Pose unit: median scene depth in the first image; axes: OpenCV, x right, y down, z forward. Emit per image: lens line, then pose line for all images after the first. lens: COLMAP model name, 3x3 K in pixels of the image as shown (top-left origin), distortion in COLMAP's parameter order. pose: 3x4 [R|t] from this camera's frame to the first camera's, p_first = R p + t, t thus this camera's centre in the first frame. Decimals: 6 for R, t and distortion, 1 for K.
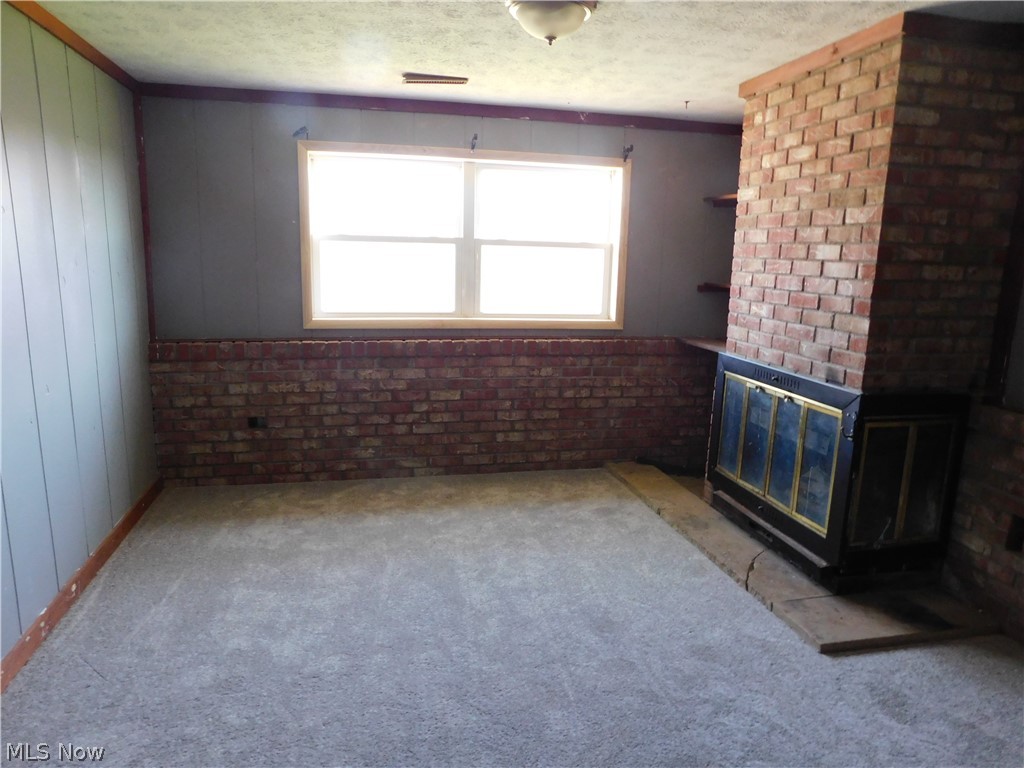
lens RADIAL K [[675.7, 0, 512.0], [0, 675.7, 384.0], [0, 0, 1]] dist [-0.081565, 0.068323]
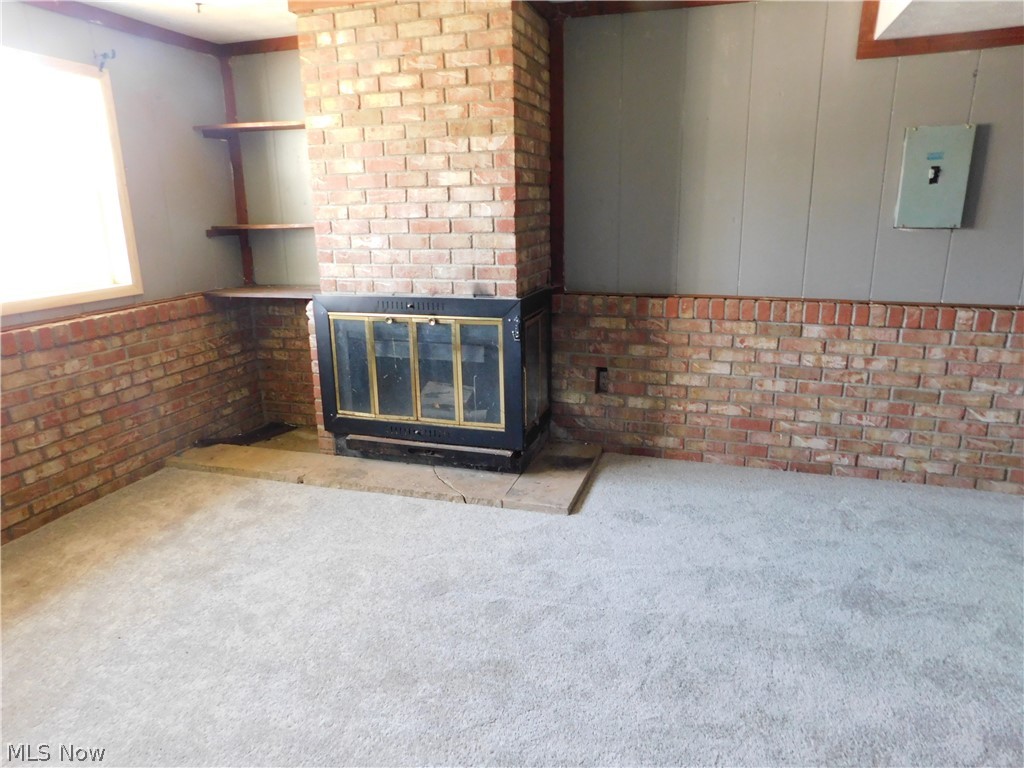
lens RADIAL K [[675.7, 0, 512.0], [0, 675.7, 384.0], [0, 0, 1]] dist [-0.081565, 0.068323]
pose [[0.504977, -0.260684, 0.822826, -0.415524], [0.196542, 0.962986, 0.184469, -0.053381], [-0.840458, 0.068567, 0.537521, 0.323906]]
